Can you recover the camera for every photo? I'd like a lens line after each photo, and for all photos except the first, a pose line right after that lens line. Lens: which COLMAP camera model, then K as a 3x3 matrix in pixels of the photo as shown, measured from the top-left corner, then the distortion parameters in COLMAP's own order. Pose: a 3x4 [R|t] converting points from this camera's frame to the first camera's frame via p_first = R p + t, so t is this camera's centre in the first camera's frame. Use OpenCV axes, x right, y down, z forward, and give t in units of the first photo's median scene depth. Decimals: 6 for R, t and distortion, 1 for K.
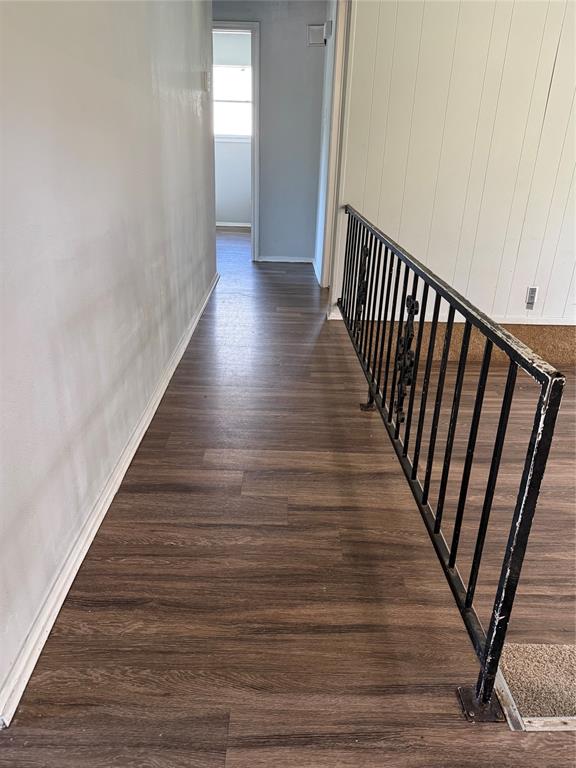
lens RADIAL K [[540.8, 0, 280.2], [0, 540.8, 382.6], [0, 0, 1]] dist [0.075892, -0.099251]
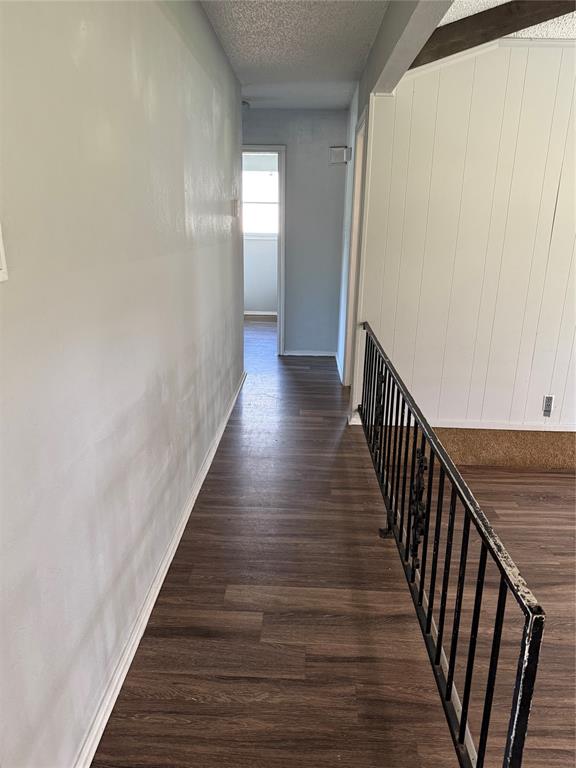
lens RADIAL K [[549.2, 0, 286.5], [0, 549.2, 365.6], [0, 0, 1]] dist [0.035813, -0.041767]
pose [[0.999131, -0.001246, -0.041665, 0.020029], [-0.003507, 0.993496, -0.113809, -0.180151], [0.041536, 0.113856, 0.992629, -0.093266]]
